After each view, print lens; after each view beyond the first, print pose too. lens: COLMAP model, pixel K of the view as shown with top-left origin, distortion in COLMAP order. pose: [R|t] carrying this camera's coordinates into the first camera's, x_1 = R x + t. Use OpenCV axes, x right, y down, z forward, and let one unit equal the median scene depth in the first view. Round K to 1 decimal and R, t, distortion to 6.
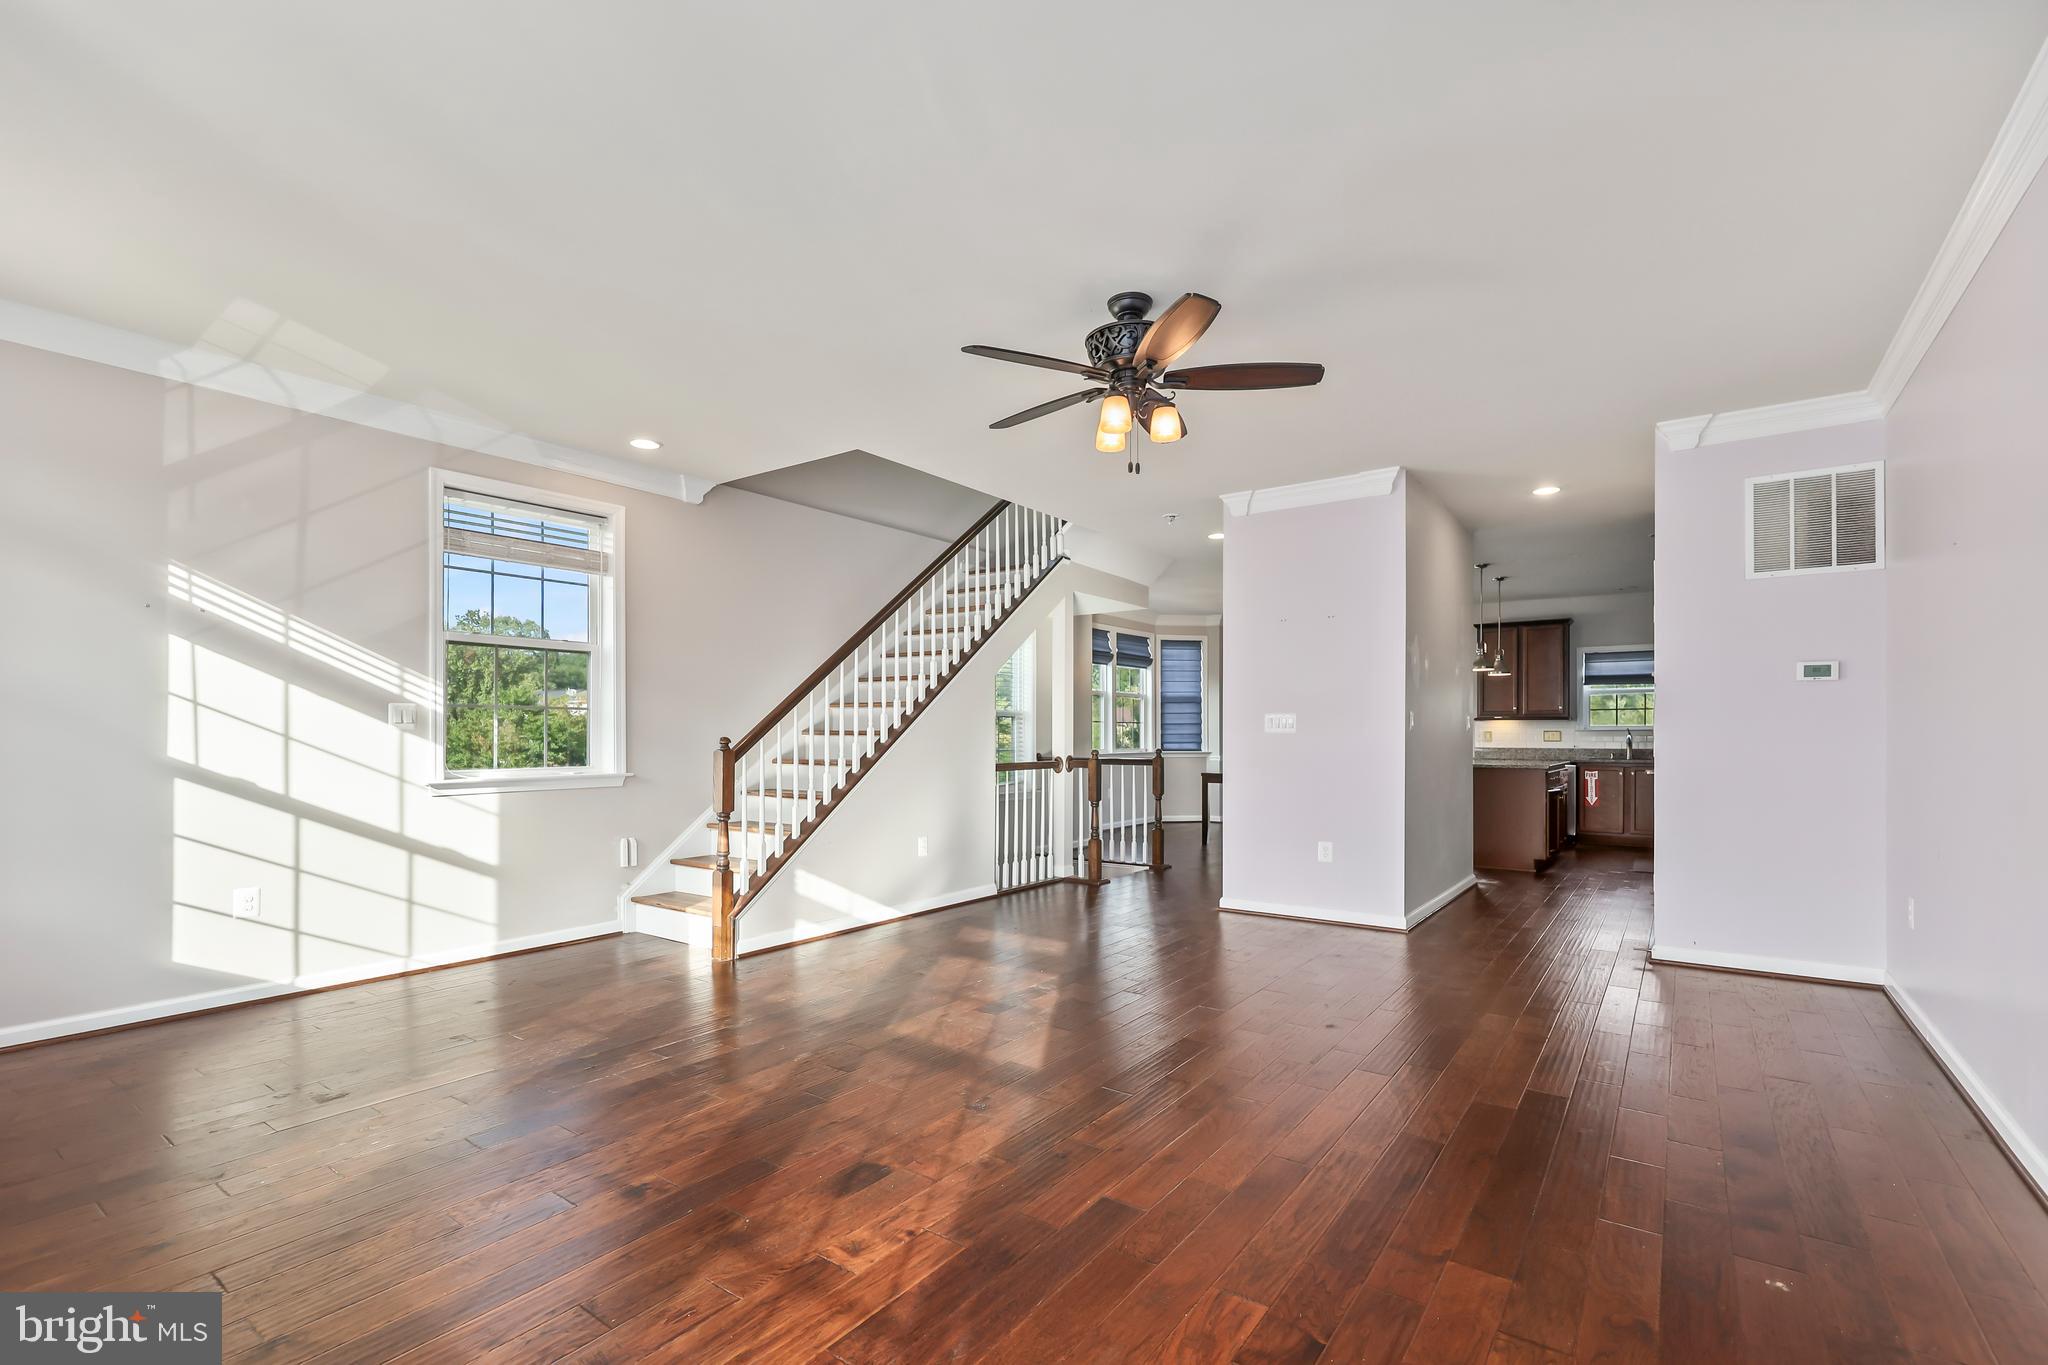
lens RADIAL K [[914.5, 0, 1015.5], [0, 914.5, 726.7], [0, 0, 1]] dist [0.001347, 0.000103]
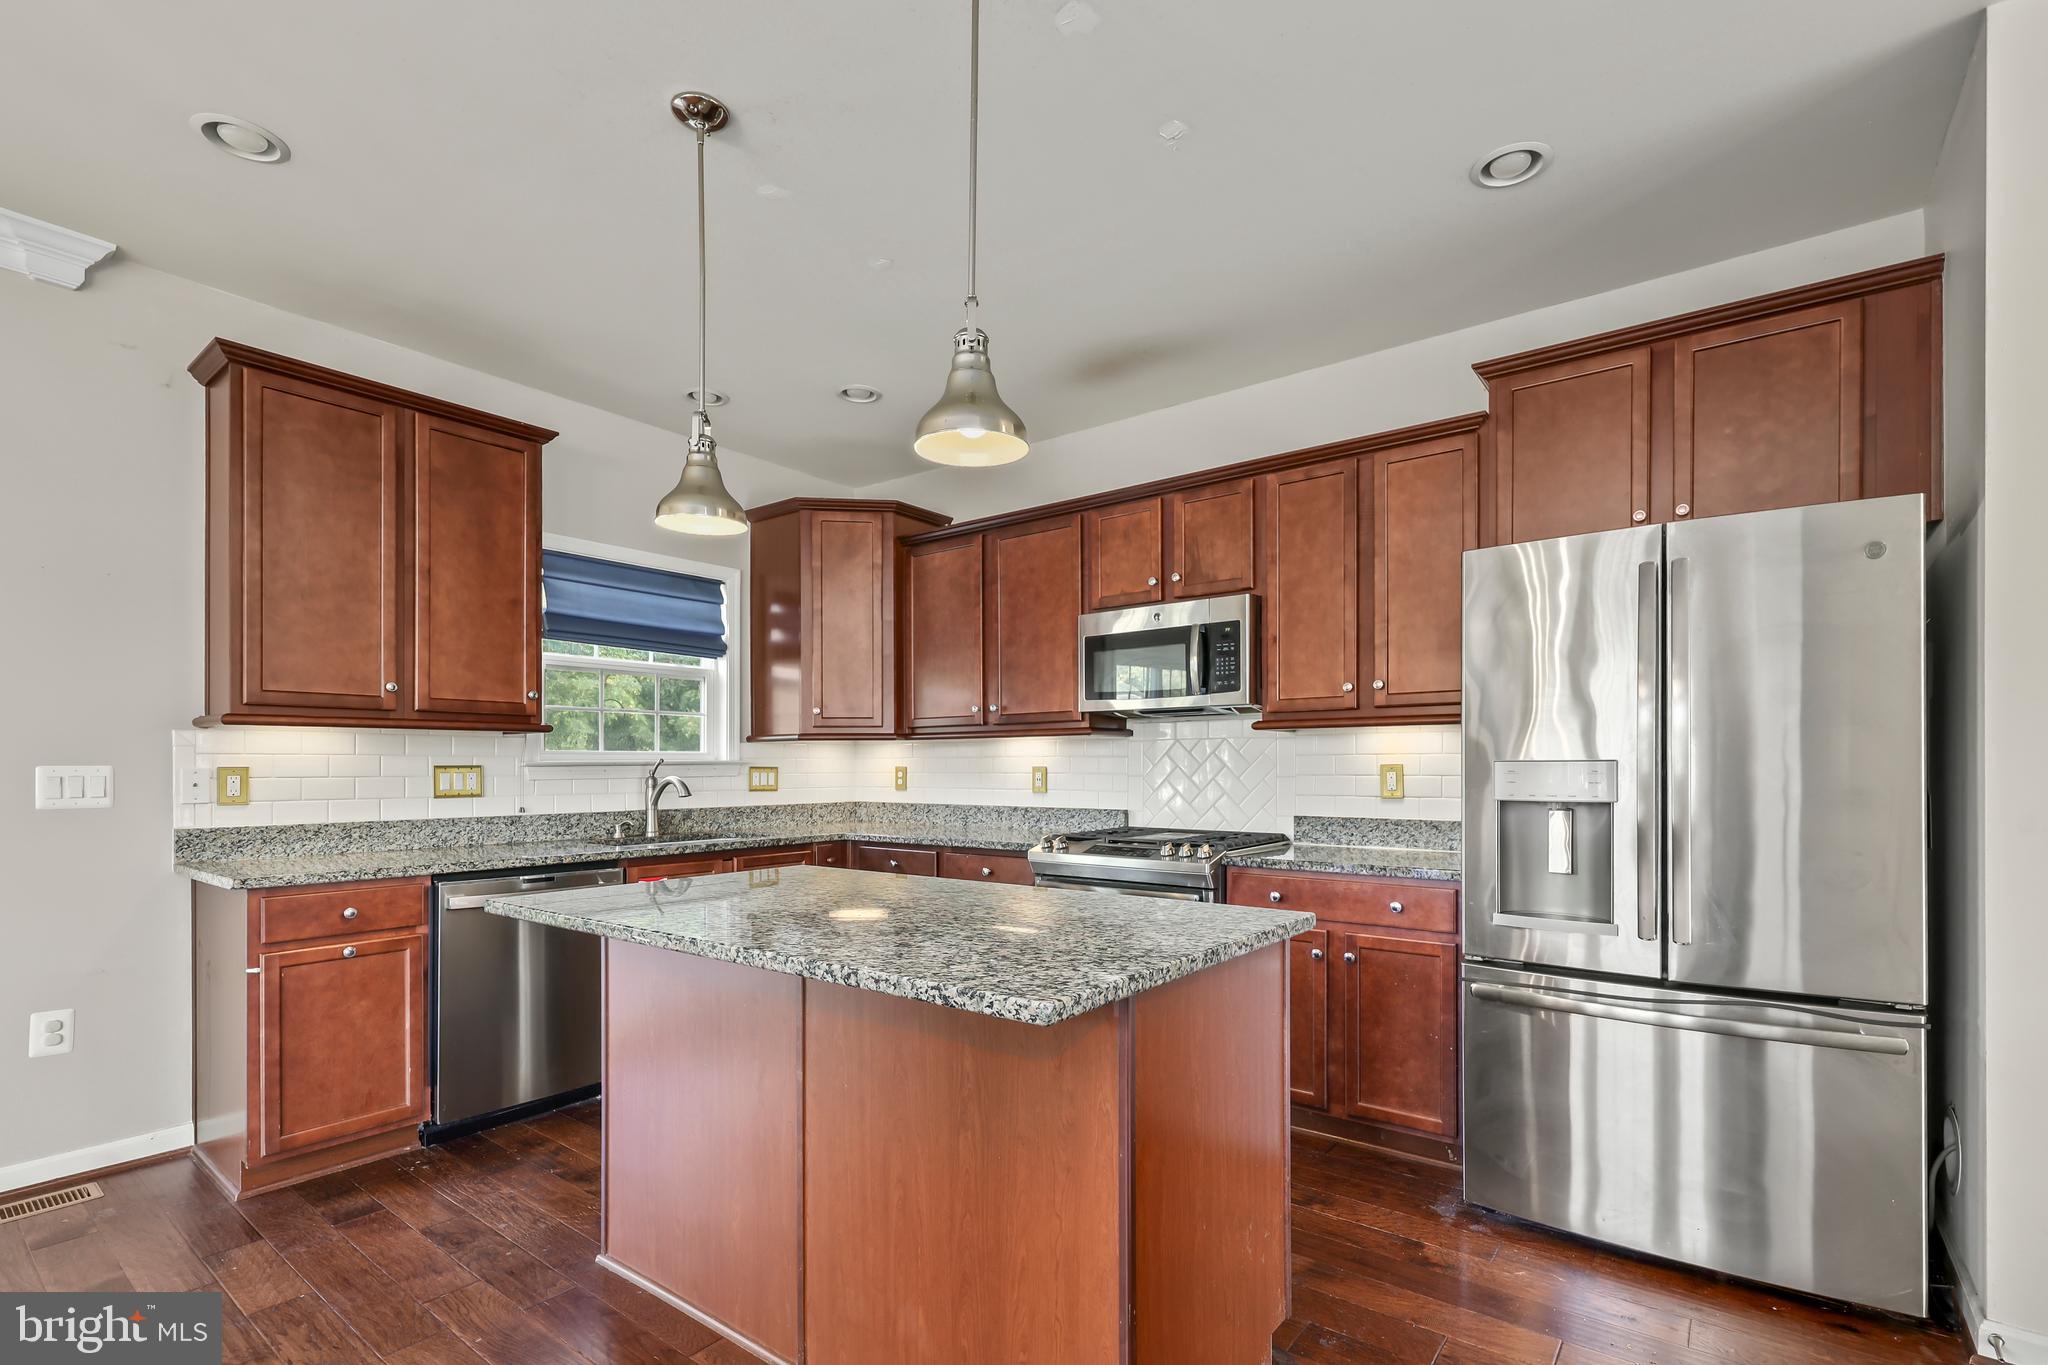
lens RADIAL K [[944.6, 0, 1027.2], [0, 944.6, 765.4], [0, 0, 1]] dist [0.010368, -0.000106]
pose [[0.025315, -0.002904, 0.999675, 0.253029], [-0.008343, 0.999960, 0.003116, 0.001762], [-0.999645, -0.008419, 0.025290, 0.791554]]
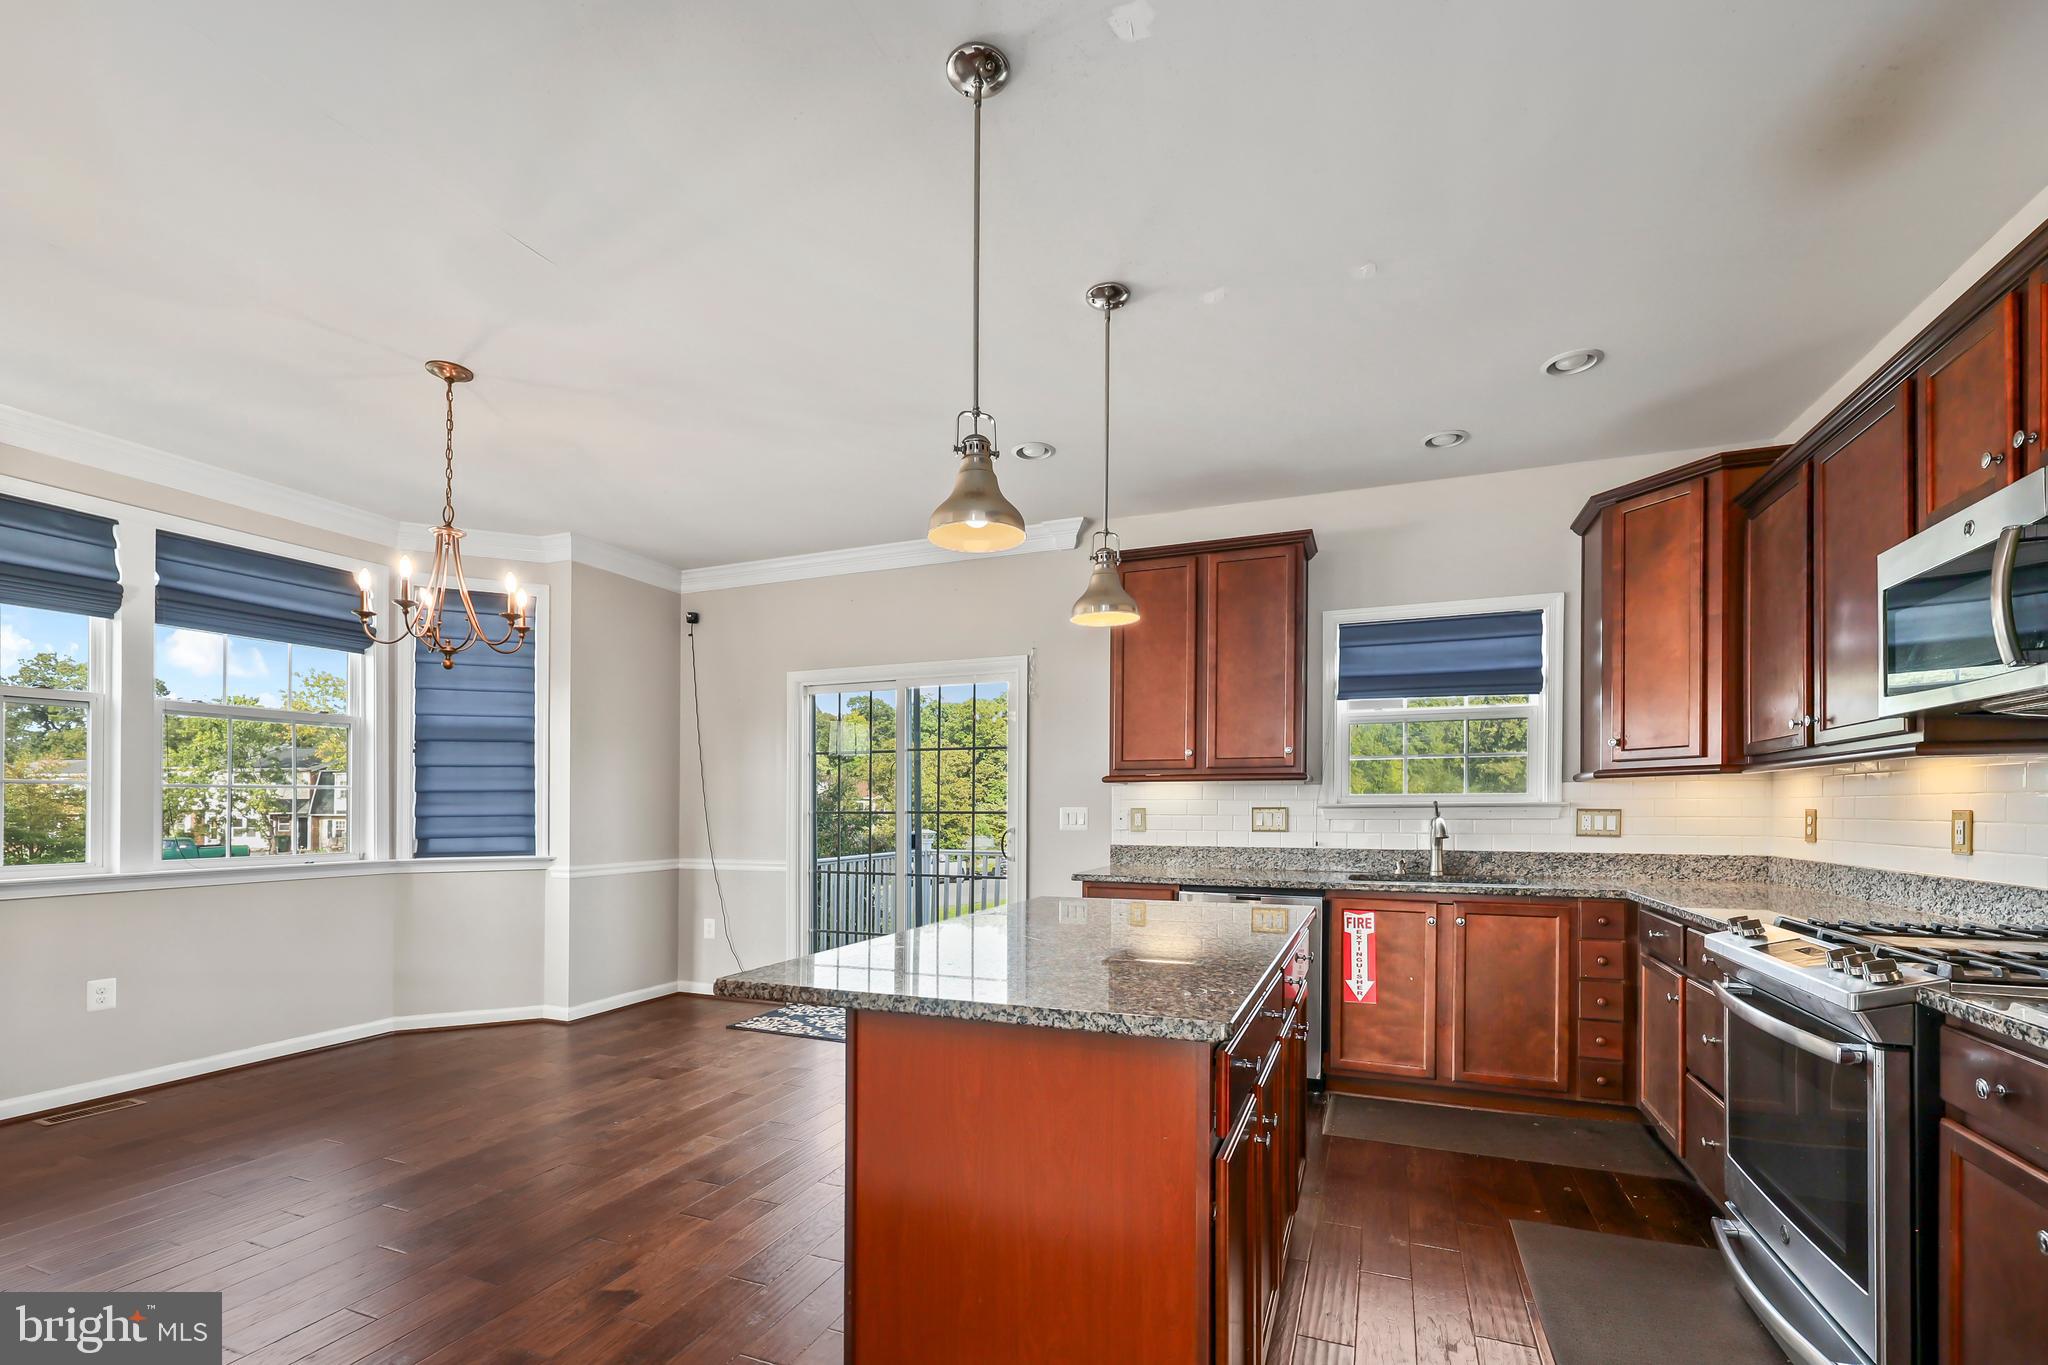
lens RADIAL K [[869.5, 0, 1032.9], [0, 869.5, 804.4], [0, 0, 1]] dist [-0.000548, -0.000014]
pose [[0.968123, -0.003144, 0.250455, 0.378993], [0.001434, 0.999974, 0.007011, 0.000132], [-0.250470, -0.006428, 0.968103, 0.637679]]
